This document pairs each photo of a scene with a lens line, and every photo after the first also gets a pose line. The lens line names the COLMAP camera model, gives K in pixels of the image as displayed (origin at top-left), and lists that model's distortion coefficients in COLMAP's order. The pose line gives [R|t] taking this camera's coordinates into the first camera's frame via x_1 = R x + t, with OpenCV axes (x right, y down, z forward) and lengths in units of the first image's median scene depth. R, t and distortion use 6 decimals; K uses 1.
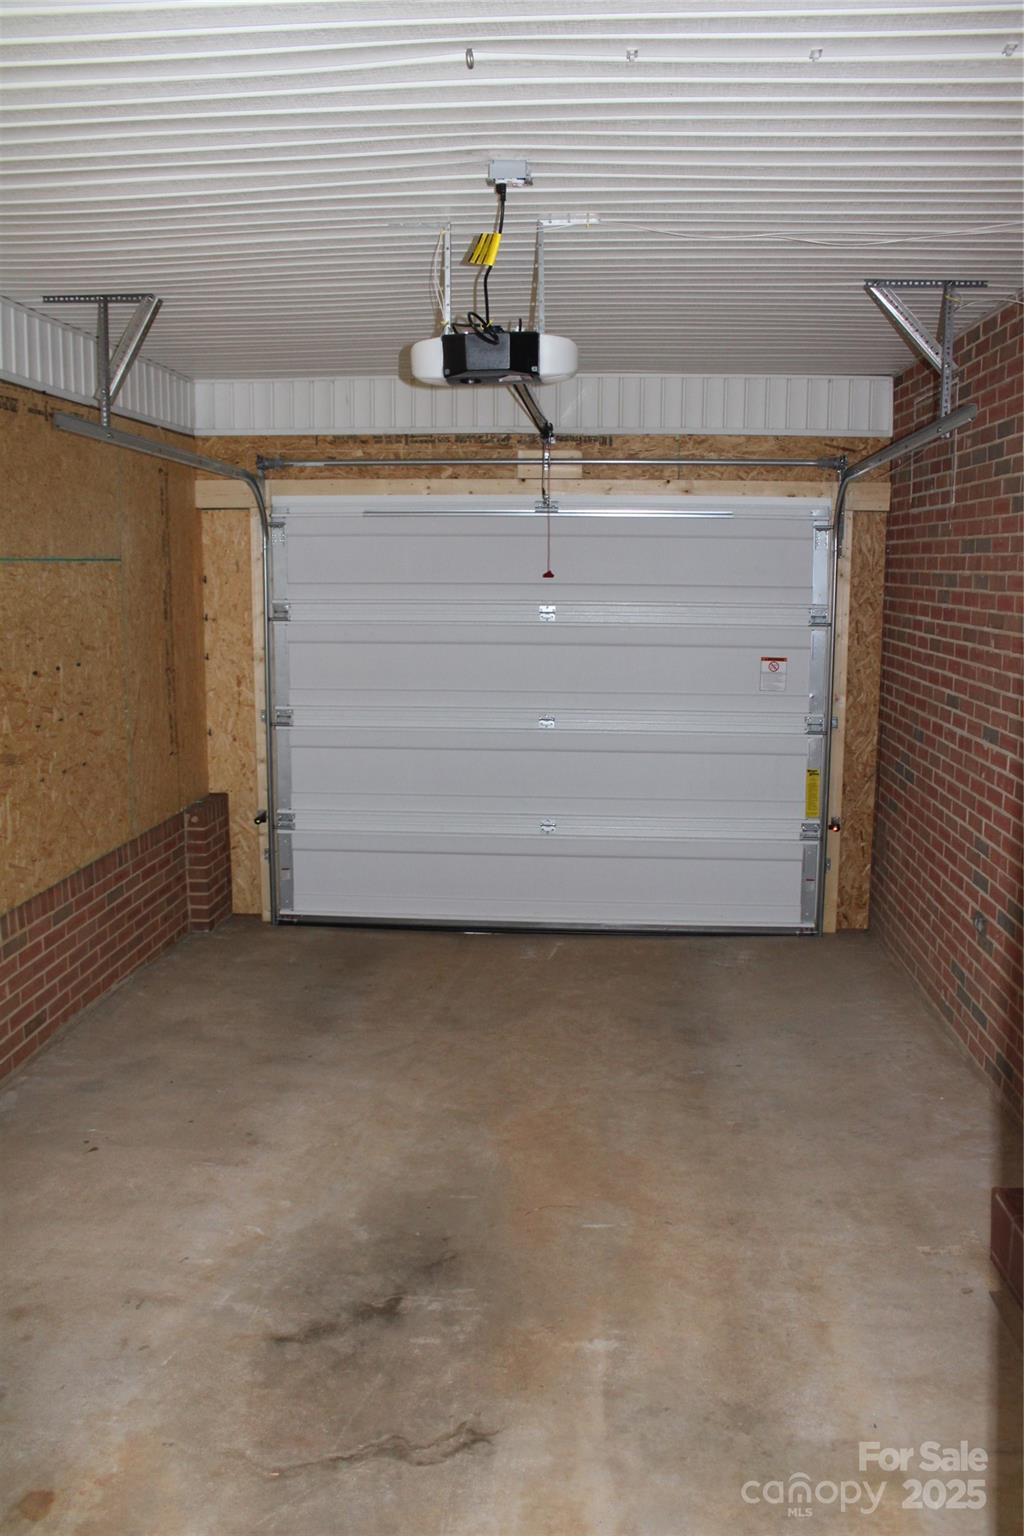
lens RADIAL K [[1304.5, 0, 514.6], [0, 1304.5, 773.9], [0, 0, 1]] dist [-0.153411, 0.121422]
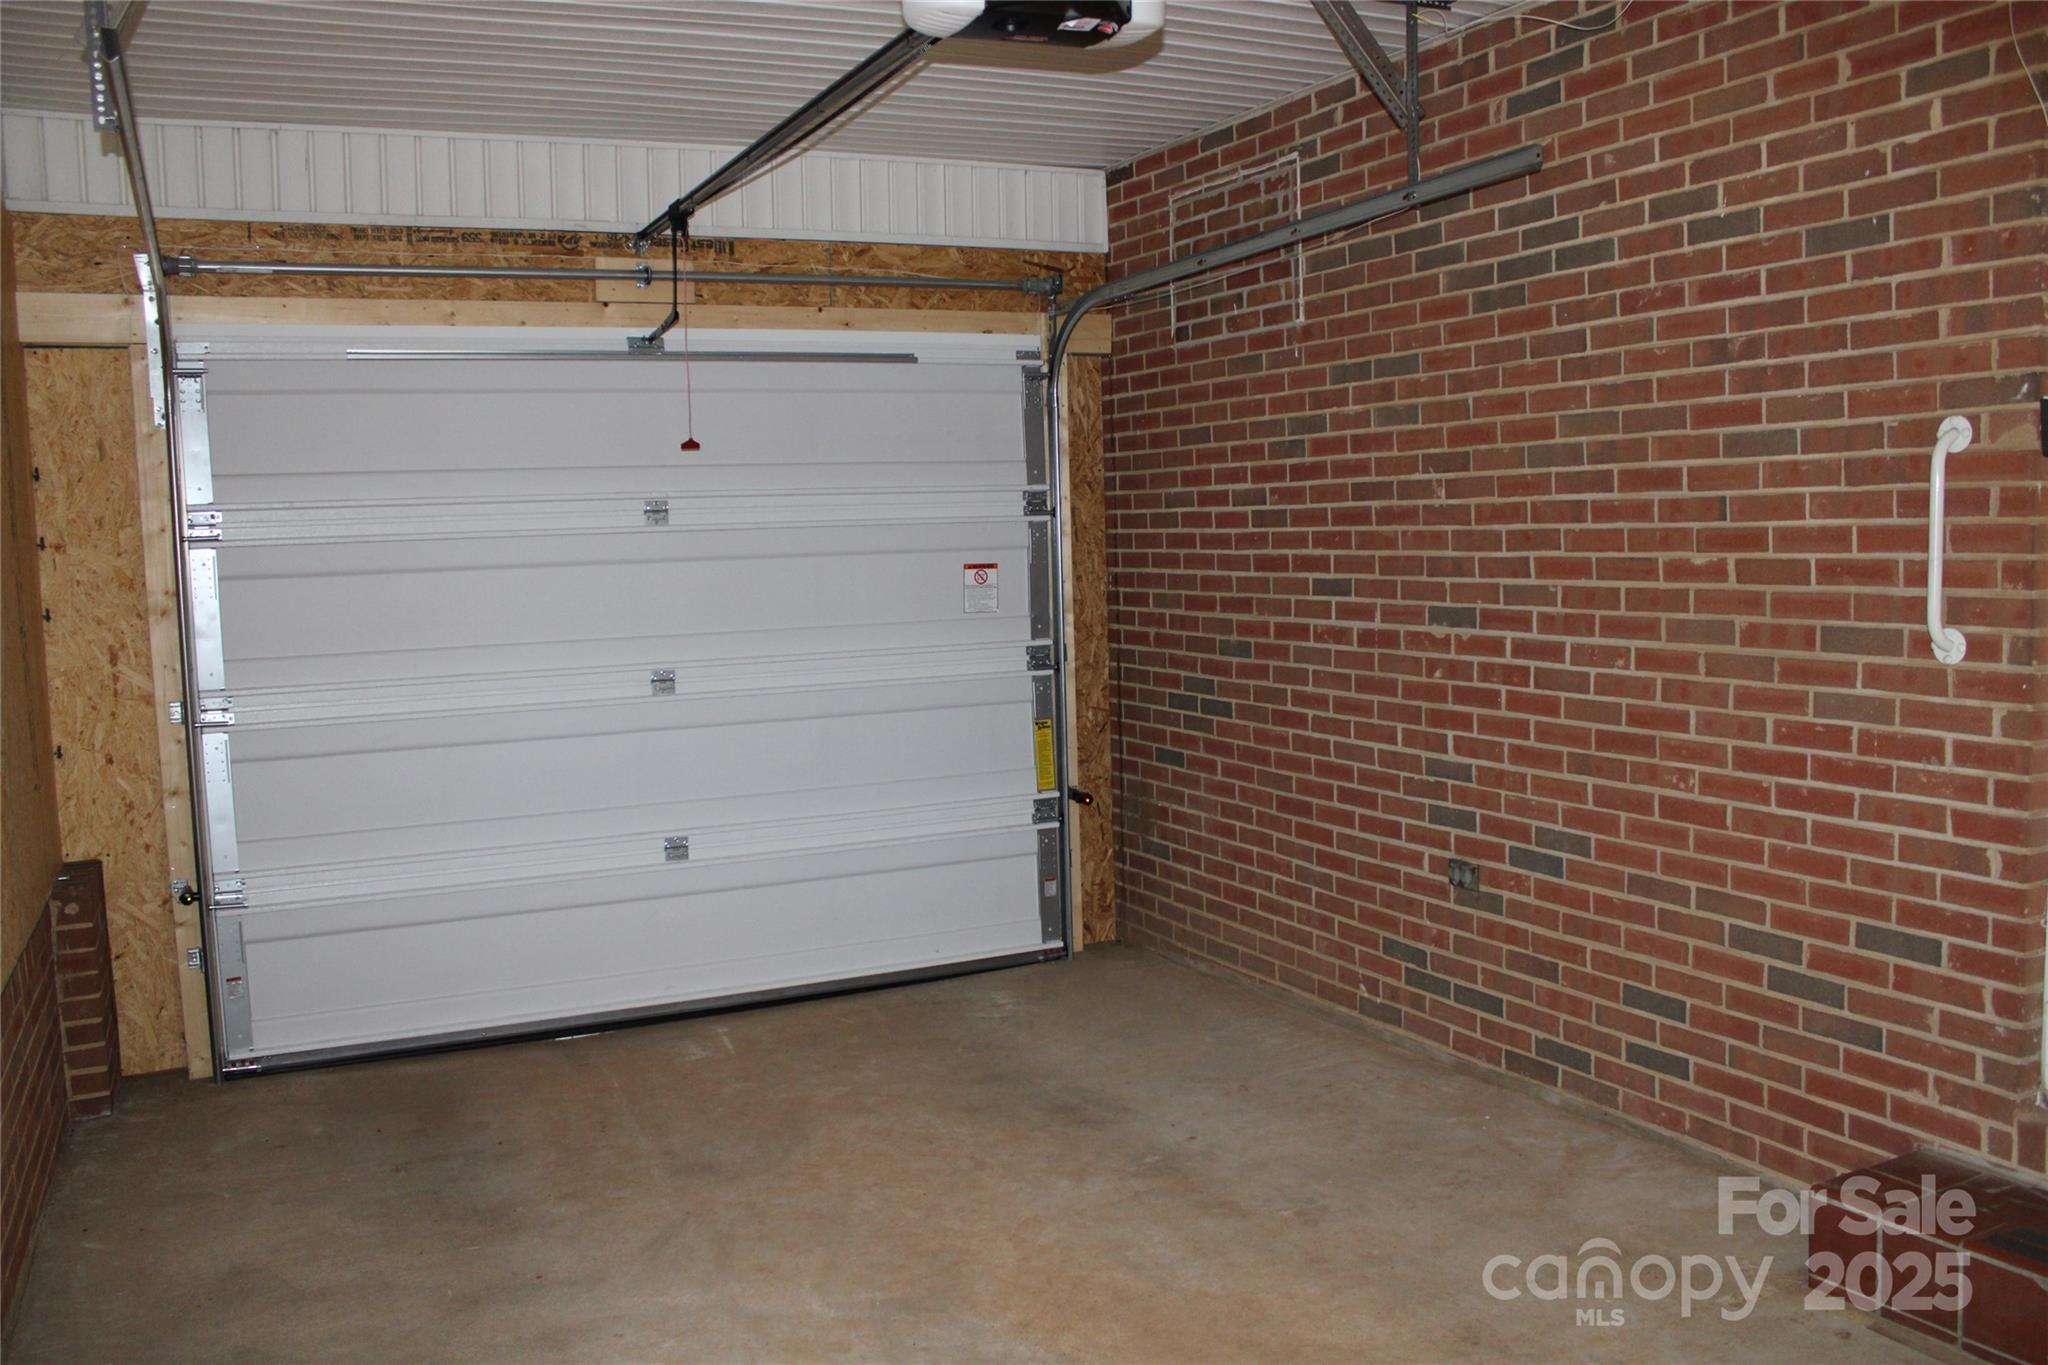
lens RADIAL K [[1739.3, 0, 1041.0], [0, 1739.3, 678.1], [0, 0, 1]] dist [-0.153411, 0.121422]
pose [[0.864139, -0.075139, 0.497612, -0.239132], [0.113016, 0.992509, -0.046392, 0.017631], [-0.490399, 0.096328, 0.866158, 0.187185]]
